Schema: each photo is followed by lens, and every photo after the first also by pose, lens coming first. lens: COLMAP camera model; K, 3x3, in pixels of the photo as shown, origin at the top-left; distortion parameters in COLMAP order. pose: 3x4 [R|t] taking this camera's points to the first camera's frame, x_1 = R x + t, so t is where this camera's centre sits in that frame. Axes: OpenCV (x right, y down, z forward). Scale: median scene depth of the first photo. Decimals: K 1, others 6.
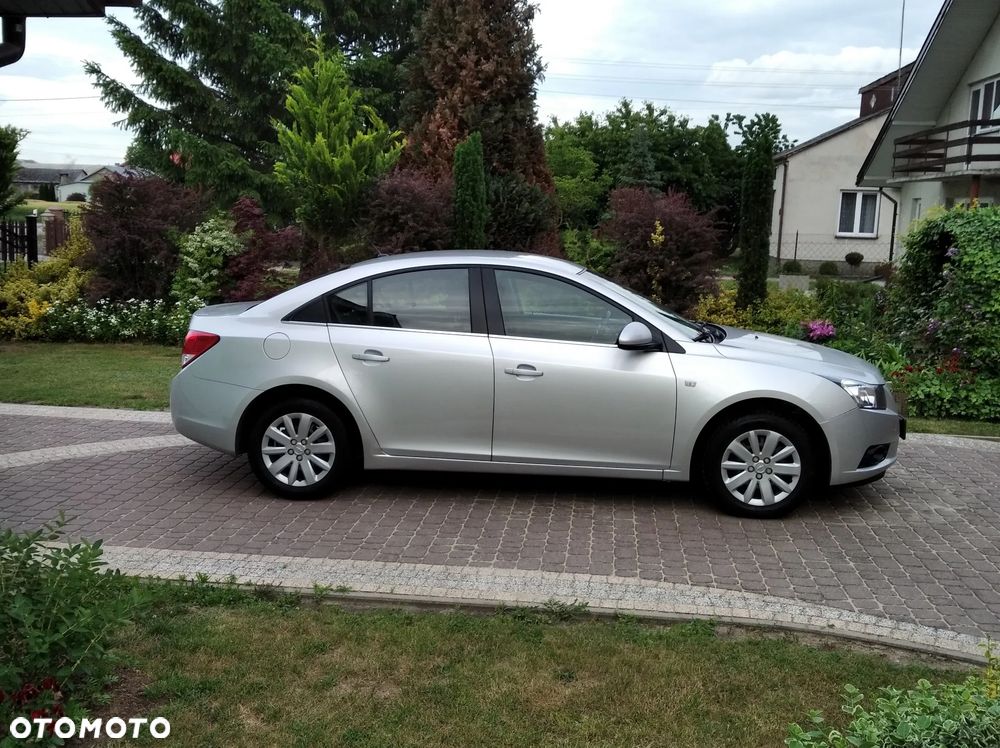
lens RADIAL K [[1029.5, 0, 500.0], [0, 1029.5, 374.0], [0, 0, 1]] dist [0.110044, -0.245495]
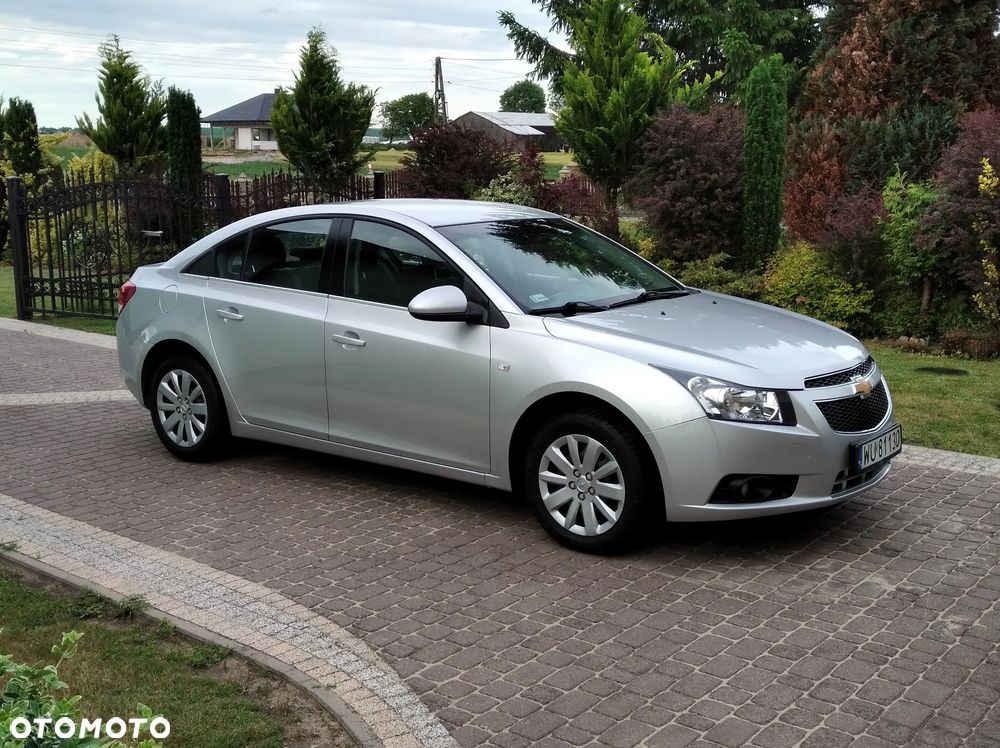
lens RADIAL K [[1147.3, 0, 500.0], [0, 1147.3, 374.0], [0, 0, 1]] dist [0.118705, -0.321964]
pose [[0.840959, 0.072570, -0.536210, 0.614919], [-0.059816, 0.997360, 0.041169, -0.019489], [0.537782, -0.002548, 0.843080, 0.256056]]
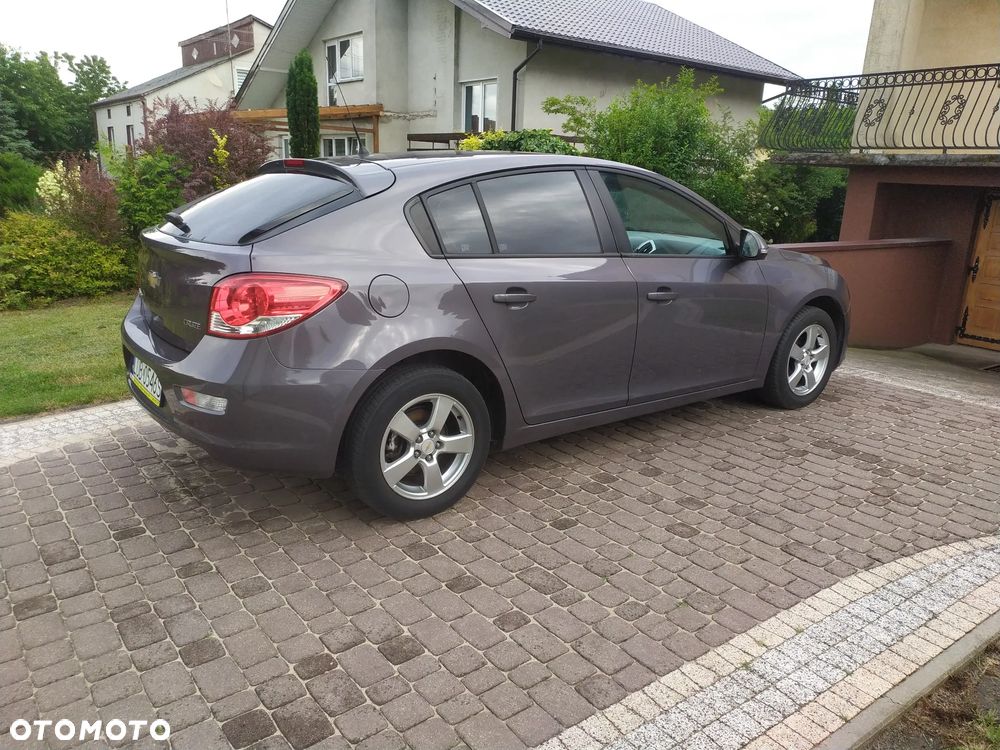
lens RADIAL K [[746.9, 0, 500.0], [0, 746.9, 375.0], [0, 0, 1]] dist [0.046302, -0.037925]
pose [[0.717705, -0.185347, 0.671227, -0.325692], [0.095766, 0.981039, 0.168498, -0.051159], [-0.689730, -0.056651, 0.721847, 0.634429]]
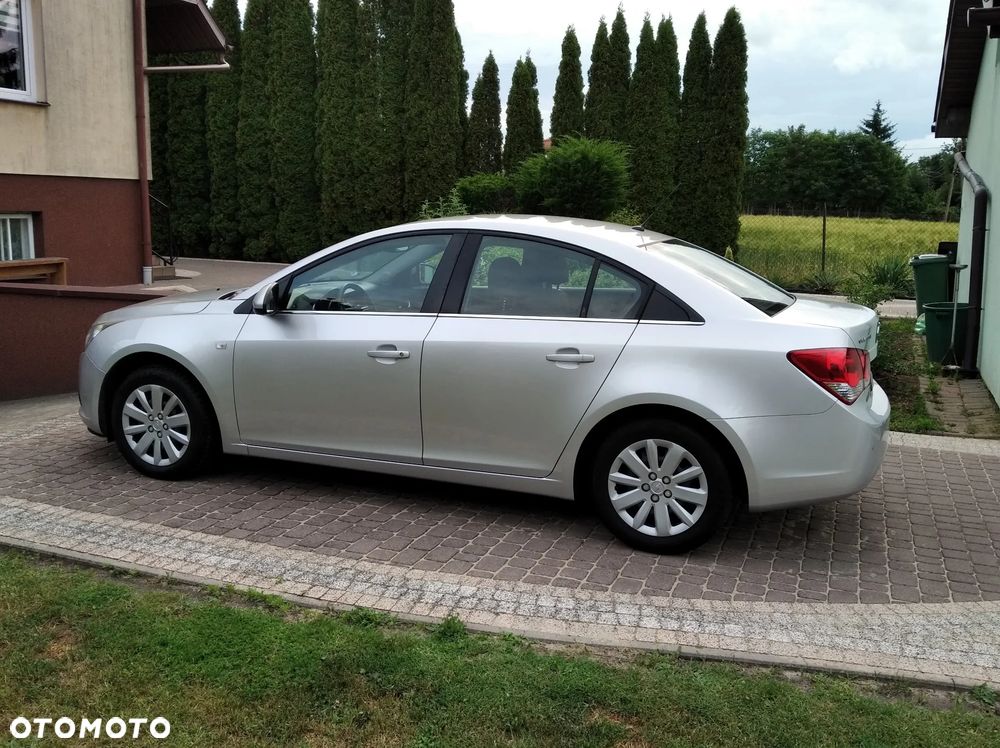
lens RADIAL K [[947.2, 0, 502.1], [0, 947.2, 370.0], [0, 0, 1]] dist [0.086322, -0.202524]
pose [[-0.968745, -0.087395, 0.232154, -0.089746], [-0.006546, 0.944562, 0.328268, -0.270800], [-0.247973, 0.316488, -0.915612, 1.884172]]
